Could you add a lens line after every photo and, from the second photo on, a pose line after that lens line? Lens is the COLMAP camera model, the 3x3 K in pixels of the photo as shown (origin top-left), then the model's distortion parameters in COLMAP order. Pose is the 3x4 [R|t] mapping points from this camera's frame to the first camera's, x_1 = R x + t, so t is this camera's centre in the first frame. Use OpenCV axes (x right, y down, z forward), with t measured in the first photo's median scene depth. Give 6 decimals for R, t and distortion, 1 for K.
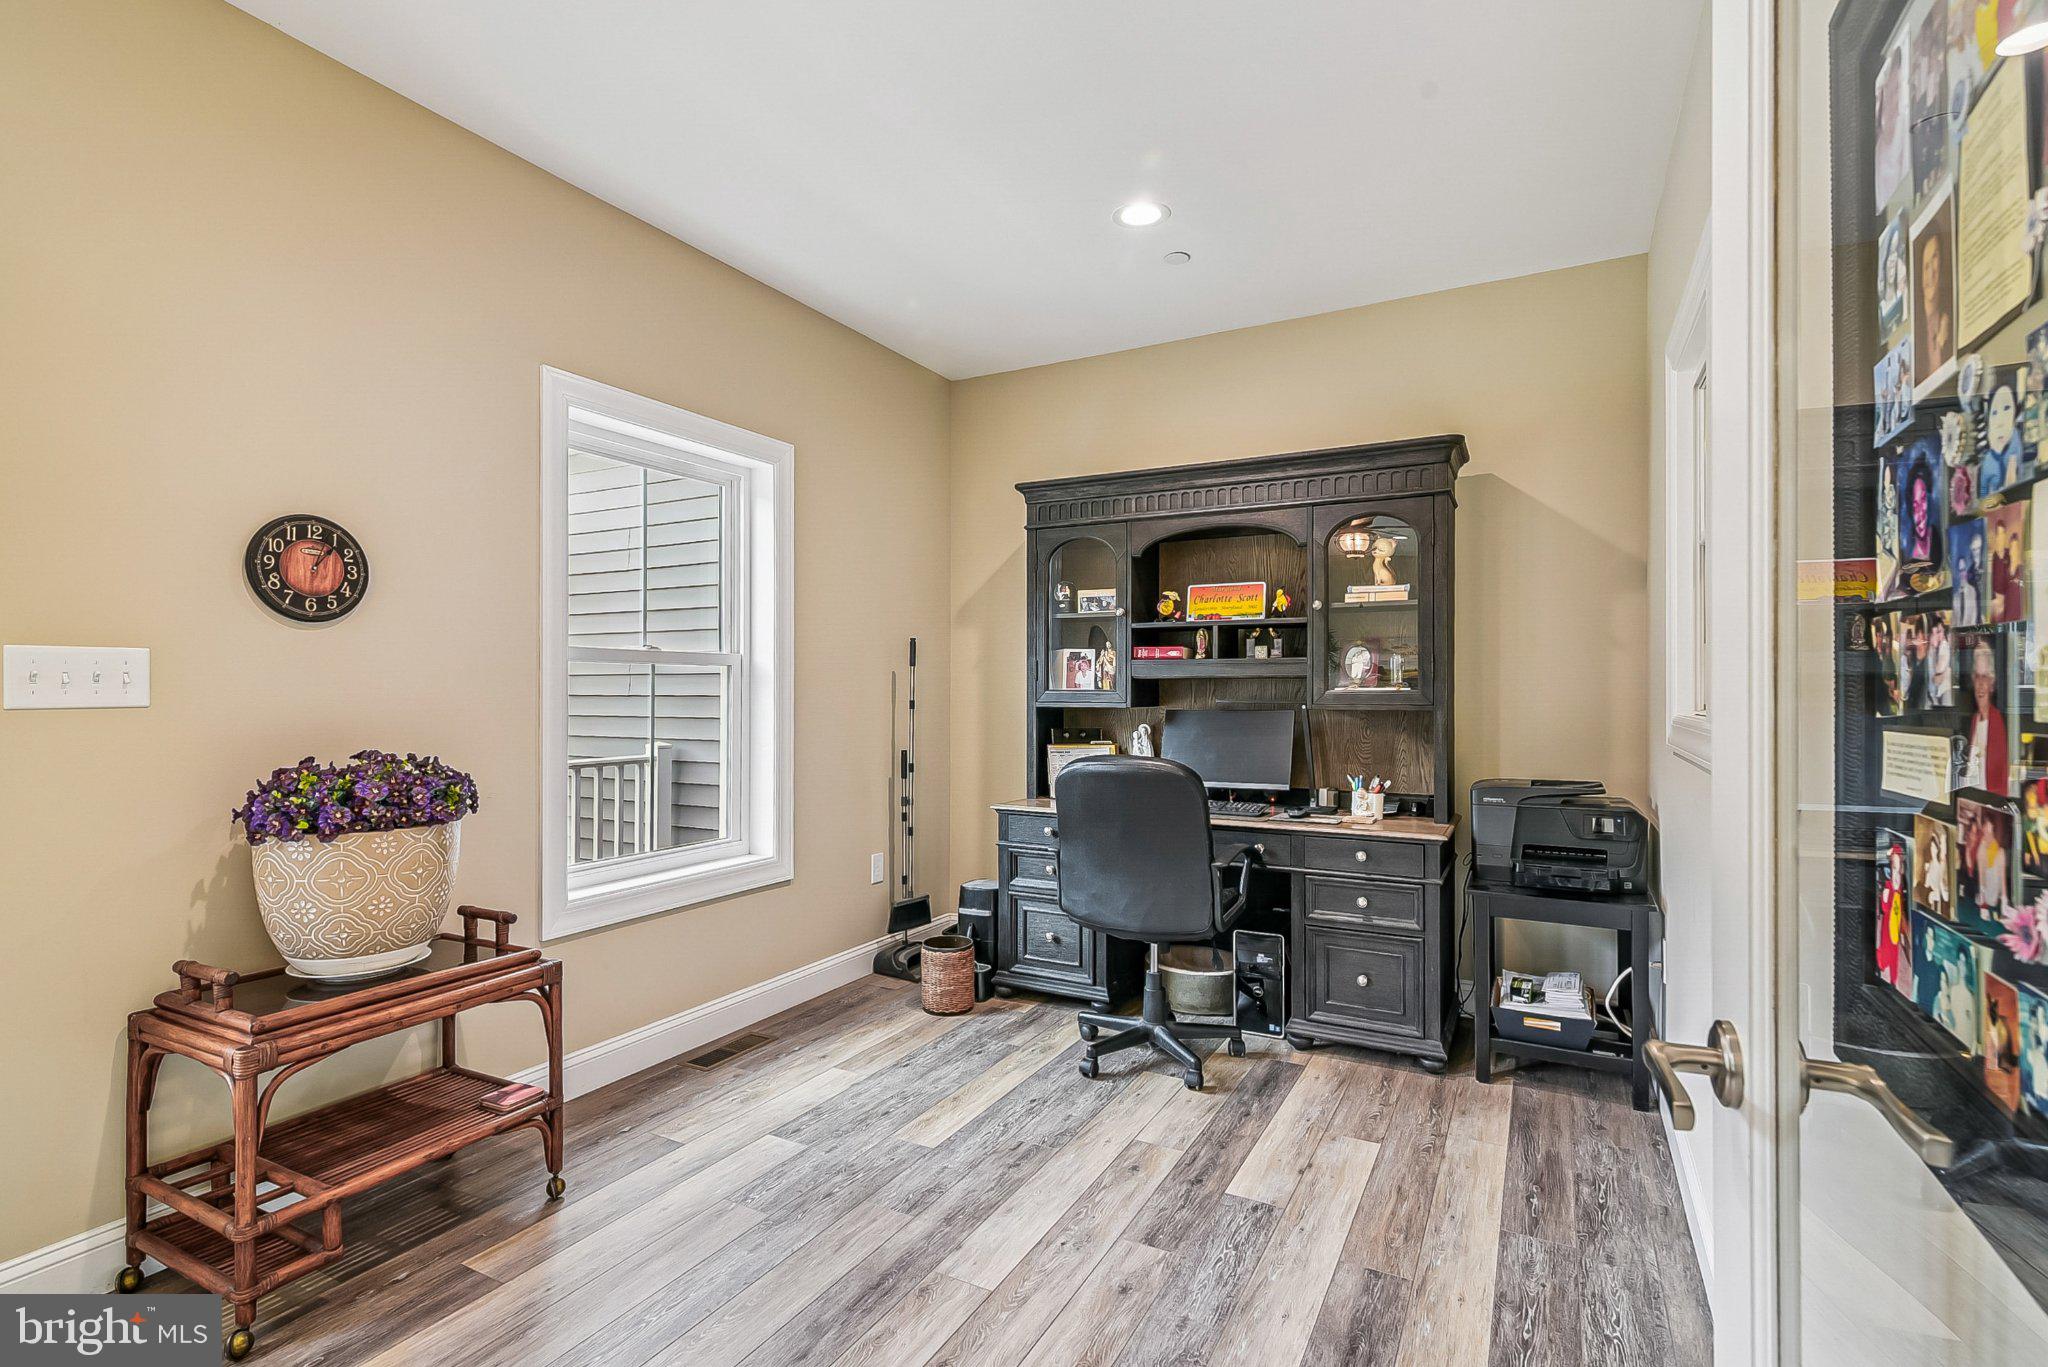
lens RADIAL K [[959.2, 0, 1026.7], [0, 959.2, 687.0], [0, 0, 1]] dist [0.014431, -0.004388]
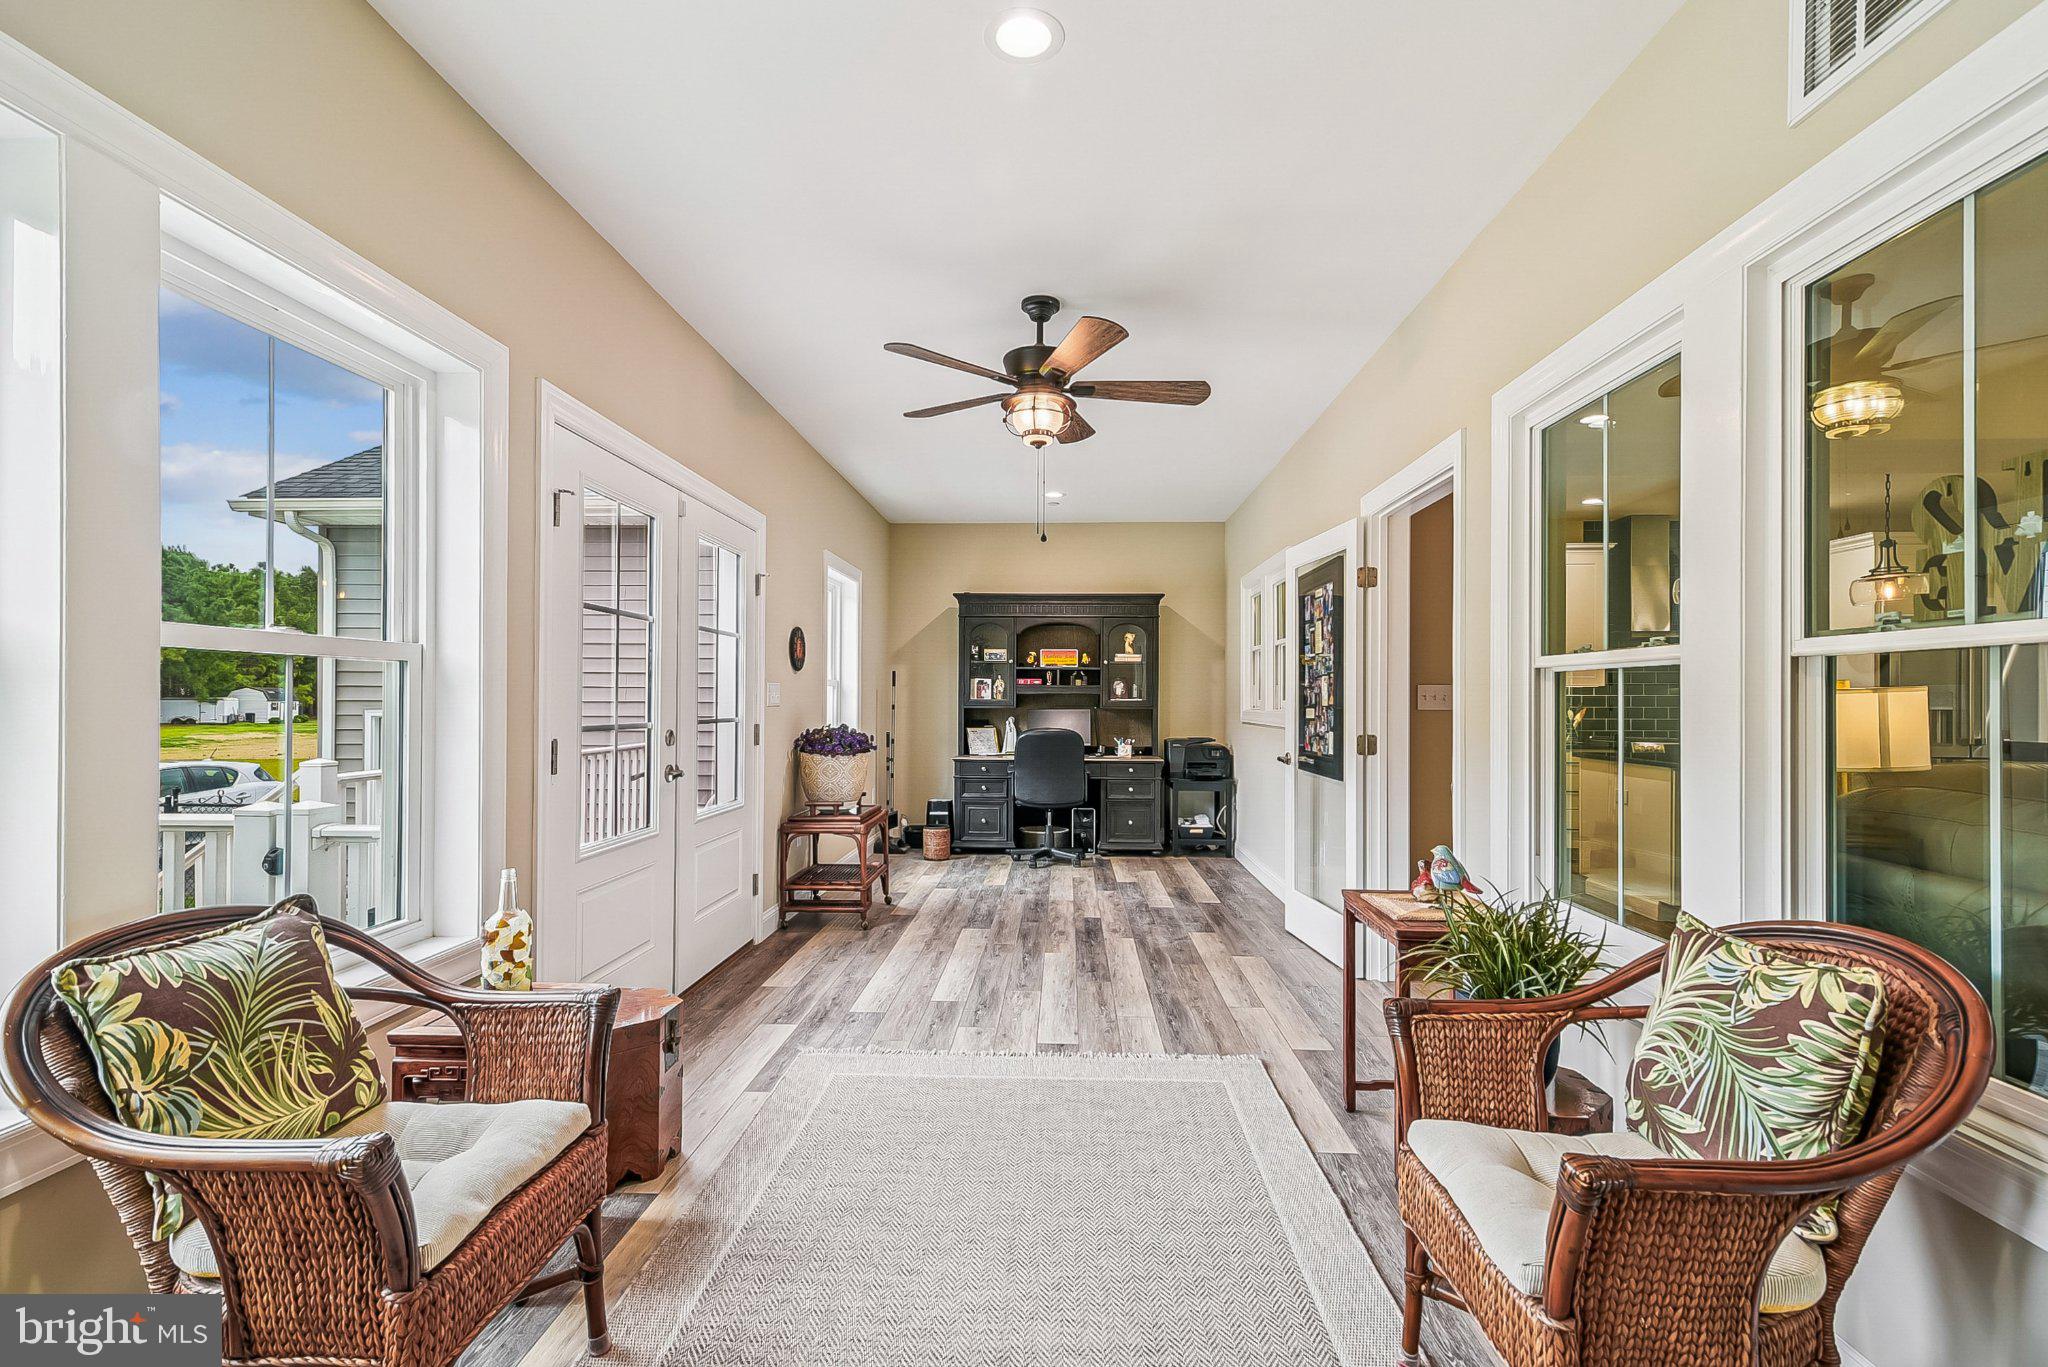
lens RADIAL K [[959.2, 0, 1019.2], [0, 959.2, 691.1], [0, 0, 1]] dist [0.014431, -0.004388]
pose [[0.898490, 0.007789, 0.438925, -0.870303], [-0.005778, 0.999966, -0.005916, -0.003256], [-0.438956, 0.002780, 0.898504, -0.935649]]
